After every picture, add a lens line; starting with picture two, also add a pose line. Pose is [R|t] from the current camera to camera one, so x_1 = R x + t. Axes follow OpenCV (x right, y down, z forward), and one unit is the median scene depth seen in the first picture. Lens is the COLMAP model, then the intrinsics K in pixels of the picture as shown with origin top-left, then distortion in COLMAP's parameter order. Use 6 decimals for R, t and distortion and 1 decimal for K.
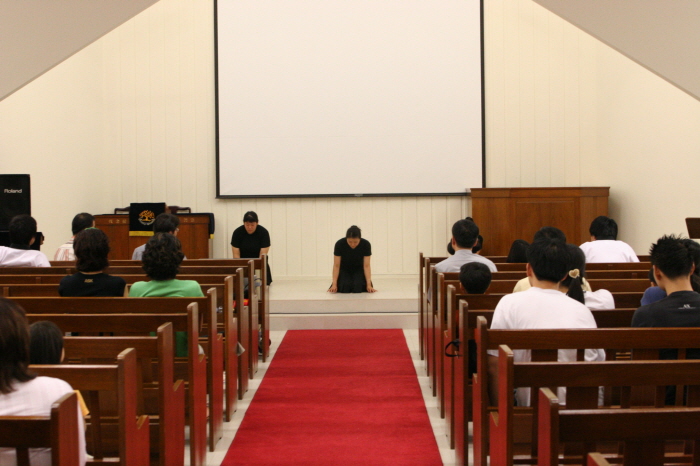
lens RADIAL K [[1290.4, 0, 351.0], [0, 1290.4, 231.9], [0, 0, 1]] dist [-0.157880, 0.000000]
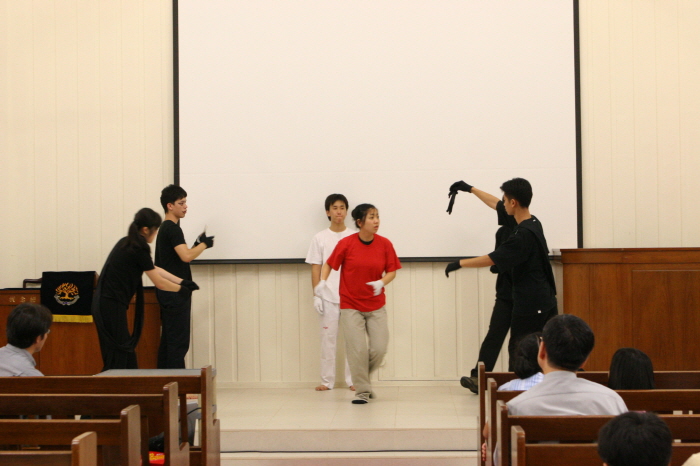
lens RADIAL K [[1605.5, 0, 350.3], [0, 1605.5, 236.2], [0, 0, 1]] dist [-0.144422, 0.000000]
pose [[0.999456, -0.001151, -0.032950, 0.012554], [-0.000275, 0.999064, -0.043258, -0.005291], [0.032969, 0.043244, 0.998520, 0.182945]]
